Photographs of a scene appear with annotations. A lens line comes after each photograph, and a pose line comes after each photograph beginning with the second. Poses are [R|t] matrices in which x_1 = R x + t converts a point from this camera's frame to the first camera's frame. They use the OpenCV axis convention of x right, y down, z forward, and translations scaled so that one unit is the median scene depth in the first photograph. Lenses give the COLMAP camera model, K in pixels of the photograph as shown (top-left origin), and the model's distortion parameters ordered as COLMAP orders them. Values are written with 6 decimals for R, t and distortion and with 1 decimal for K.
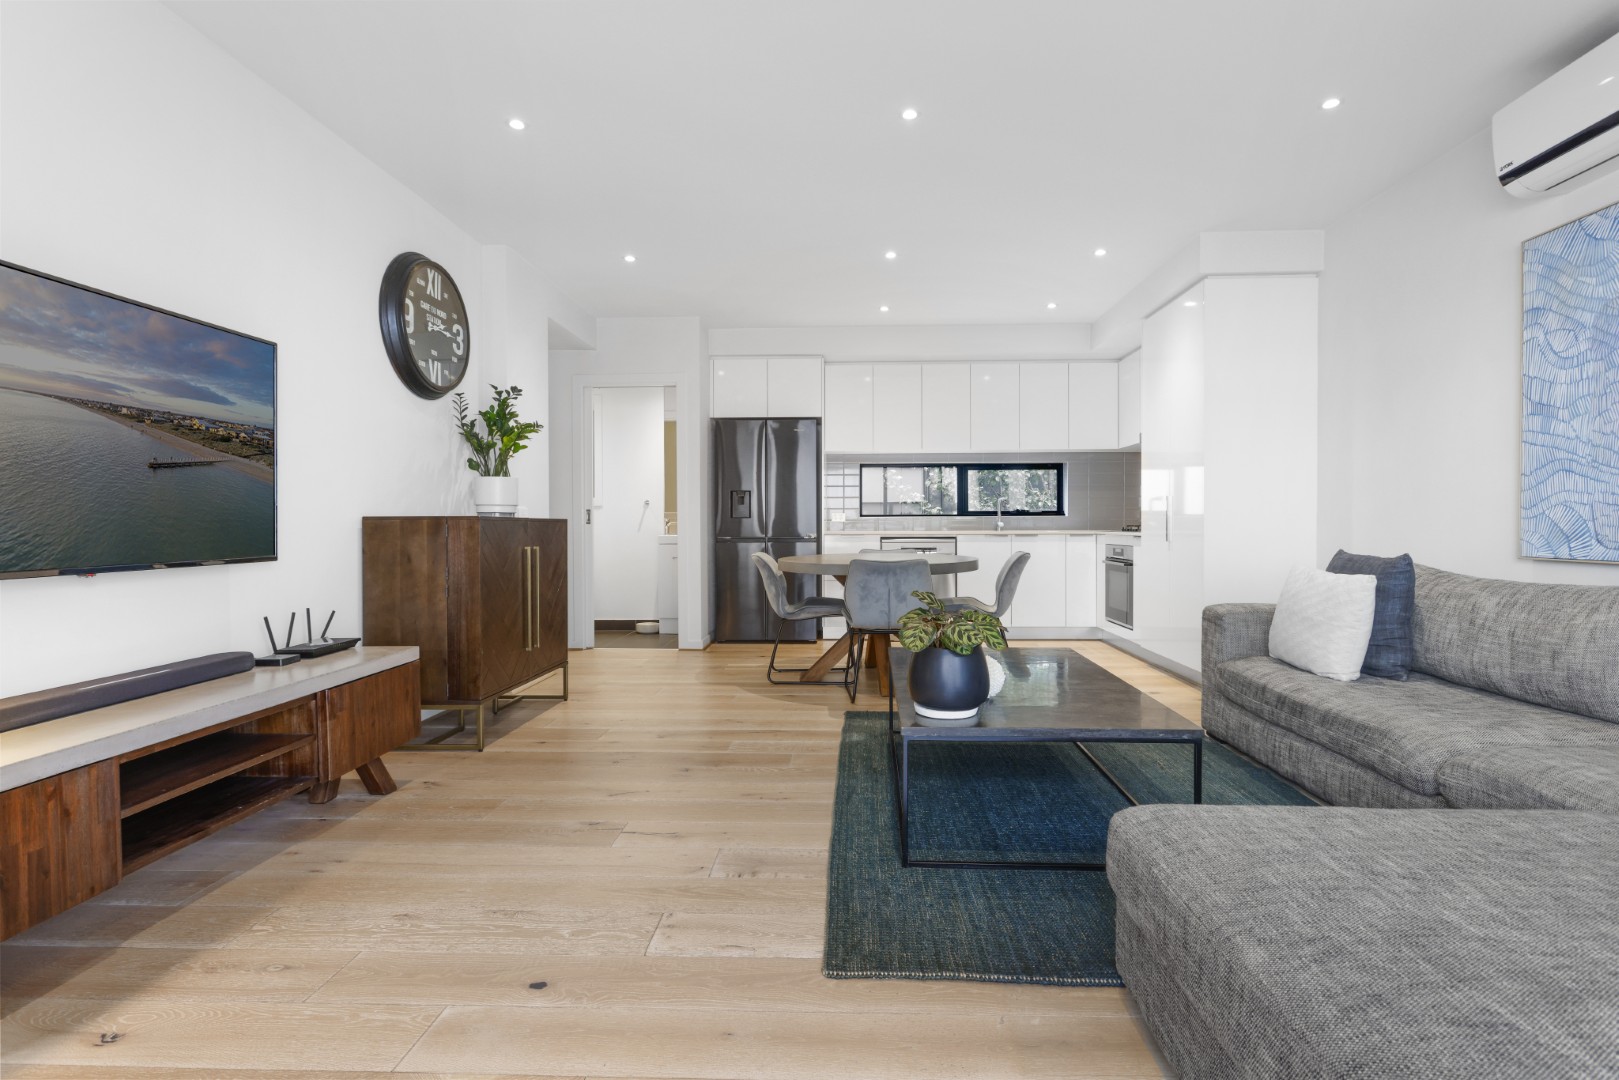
lens RADIAL K [[798.8, 0, 819.0], [0, 798.8, 526.0], [0, 0, 1]] dist [-0.004973, -0.000919]
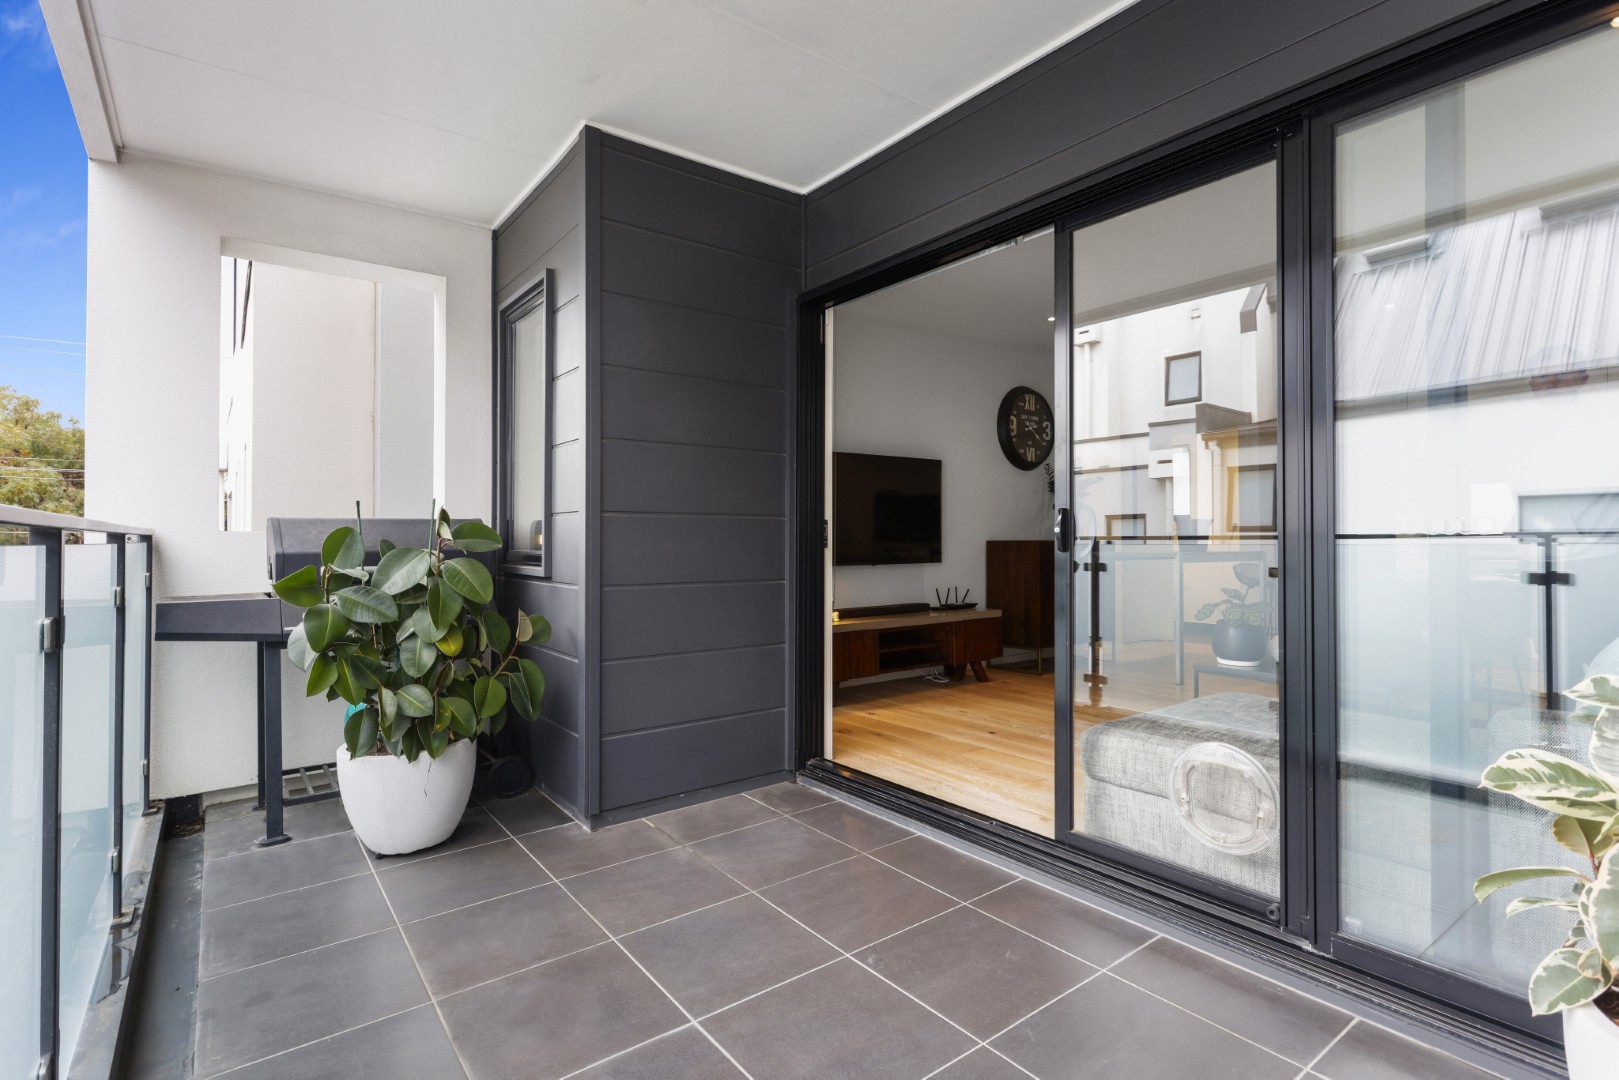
lens RADIAL K [[798.8, 0, 806.5], [0, 798.8, 536.6], [0, 0, 1]] dist [-0.004973, -0.000919]
pose [[0.660471, 0.001646, -0.750850, 0.533236], [-0.006378, 0.999974, -0.003418, -0.011578], [0.750824, 0.007046, 0.660464, -0.527179]]
